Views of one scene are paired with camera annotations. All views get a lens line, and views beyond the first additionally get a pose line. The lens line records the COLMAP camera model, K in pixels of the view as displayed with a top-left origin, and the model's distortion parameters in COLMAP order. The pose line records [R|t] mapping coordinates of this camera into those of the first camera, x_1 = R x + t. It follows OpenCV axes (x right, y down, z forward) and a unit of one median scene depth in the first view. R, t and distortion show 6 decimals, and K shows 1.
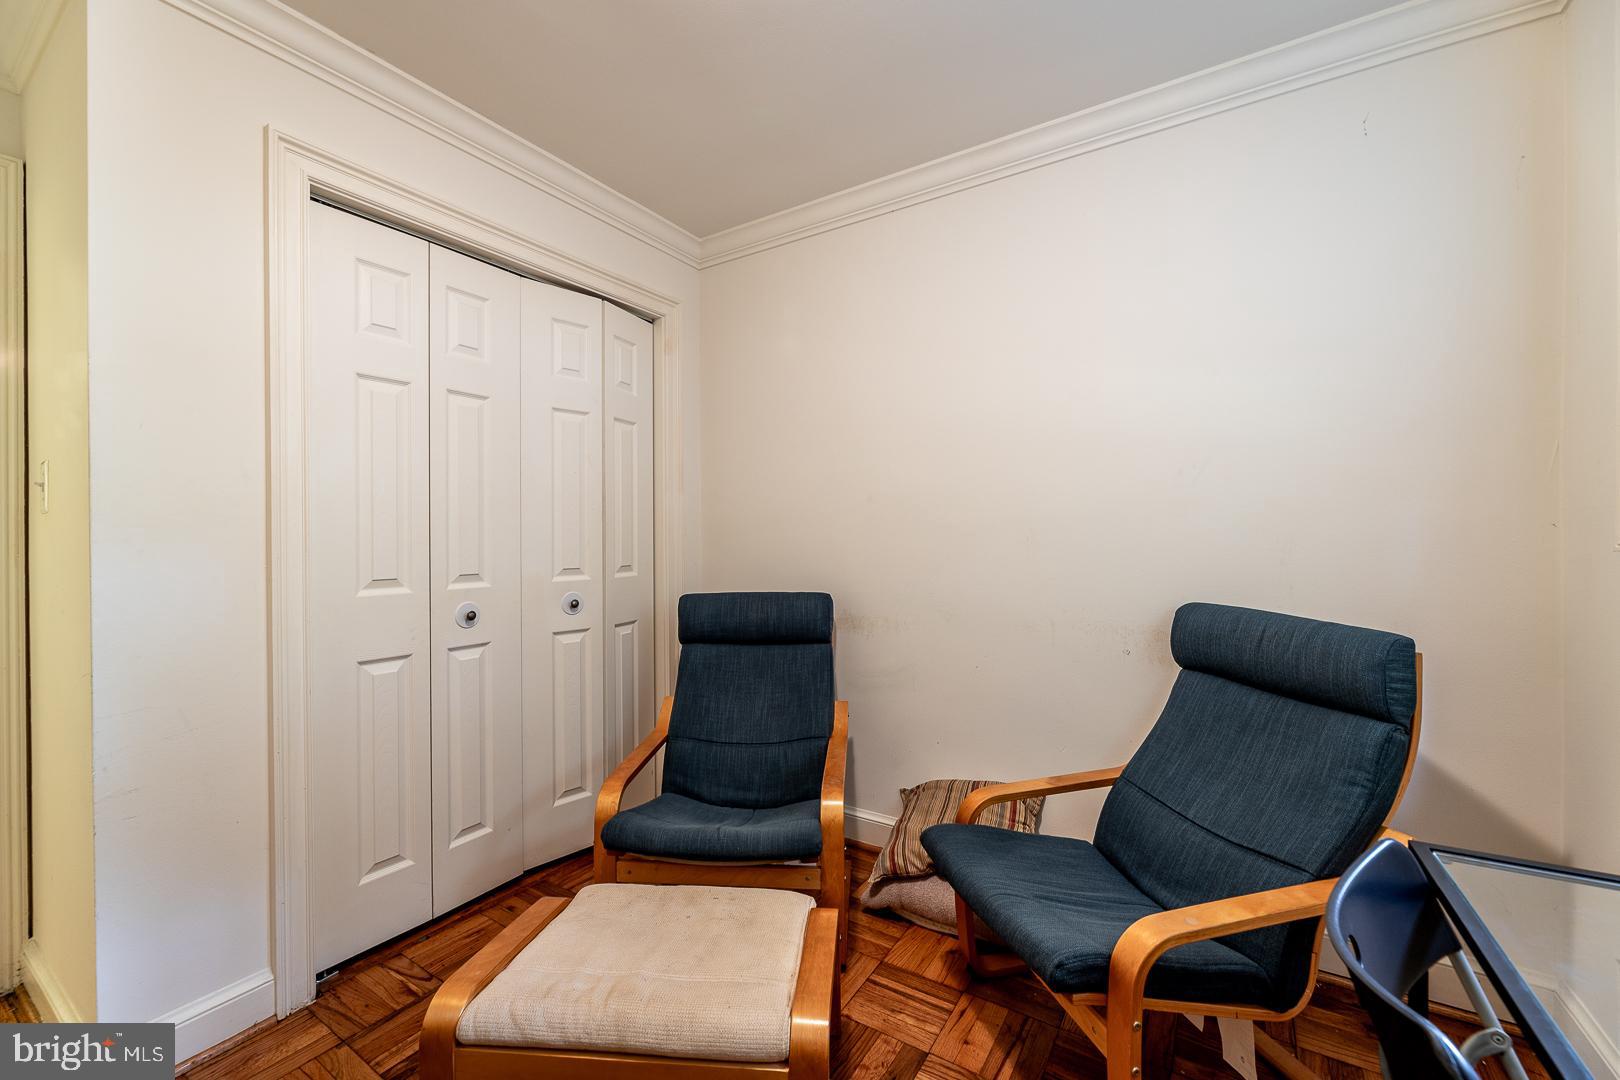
lens RADIAL K [[654.5, 0, 810.0], [0, 654.5, 540.0], [0, 0, 1]] dist [-0.001122, -0.000059]
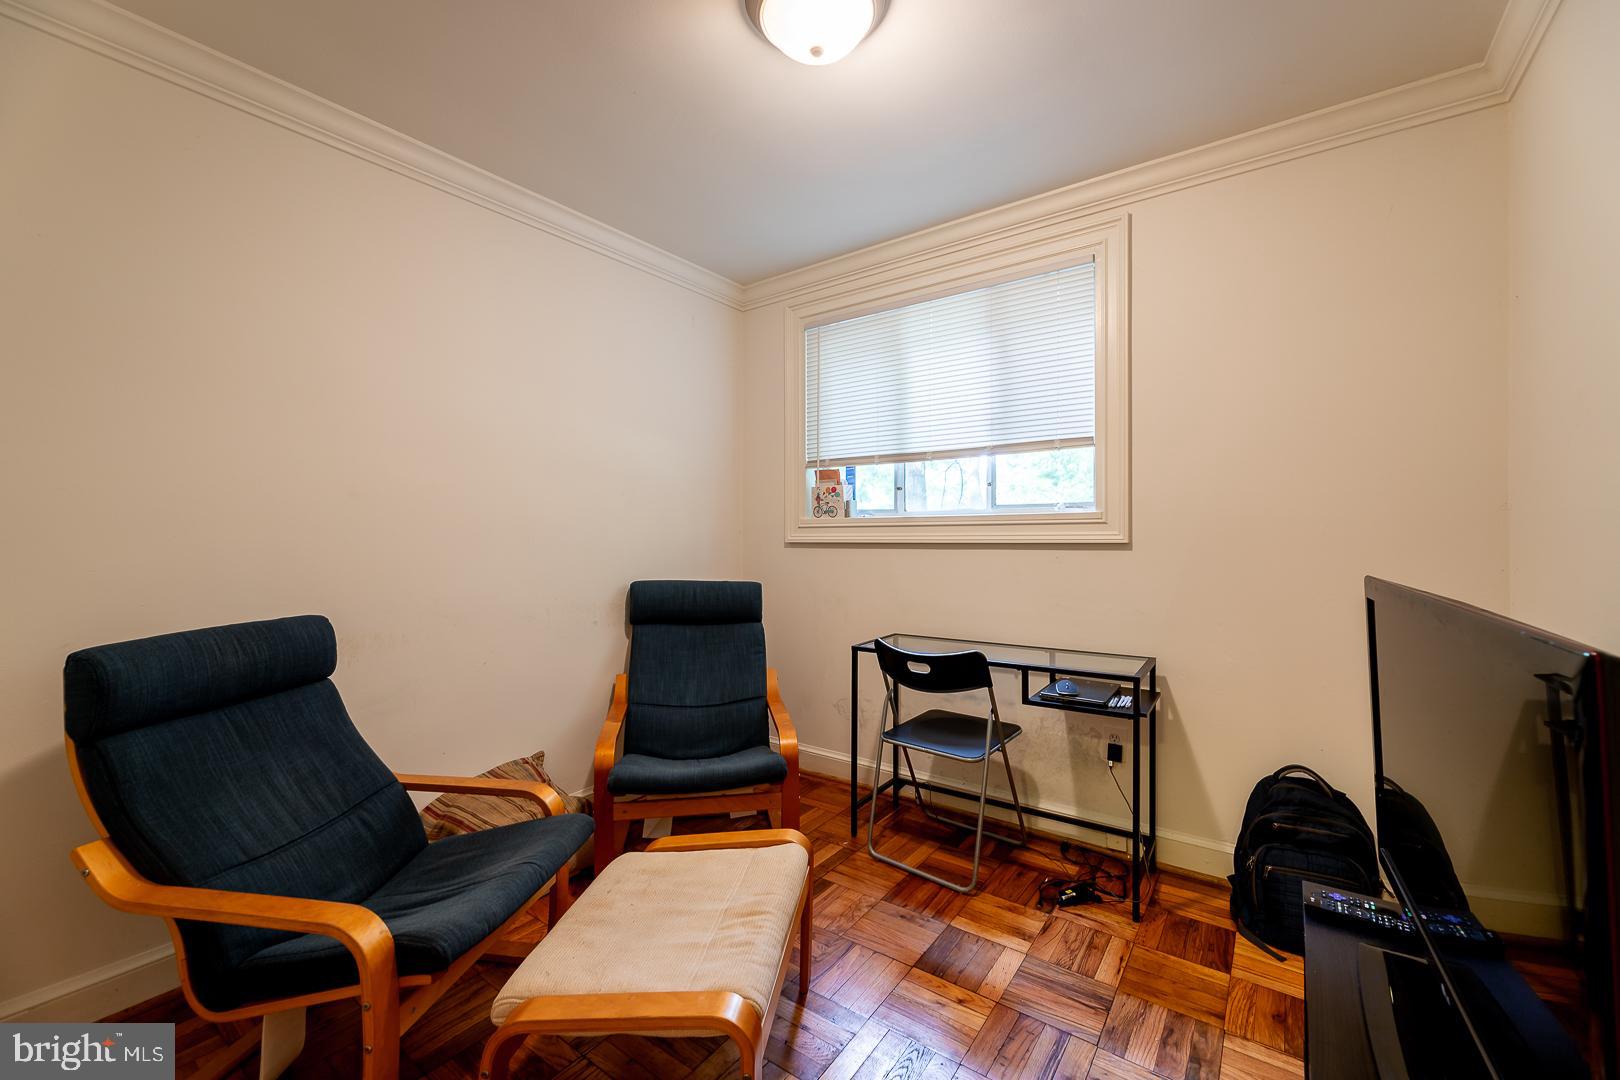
lens RADIAL K [[654.5, 0, 810.0], [0, 654.5, 540.0], [0, 0, 1]] dist [-0.001122, -0.000059]
pose [[0.061193, -0.003286, 0.998121, -0.938021], [0.014718, 0.999889, 0.002390, 0.001112], [-0.998017, 0.014544, 0.061234, 0.507624]]
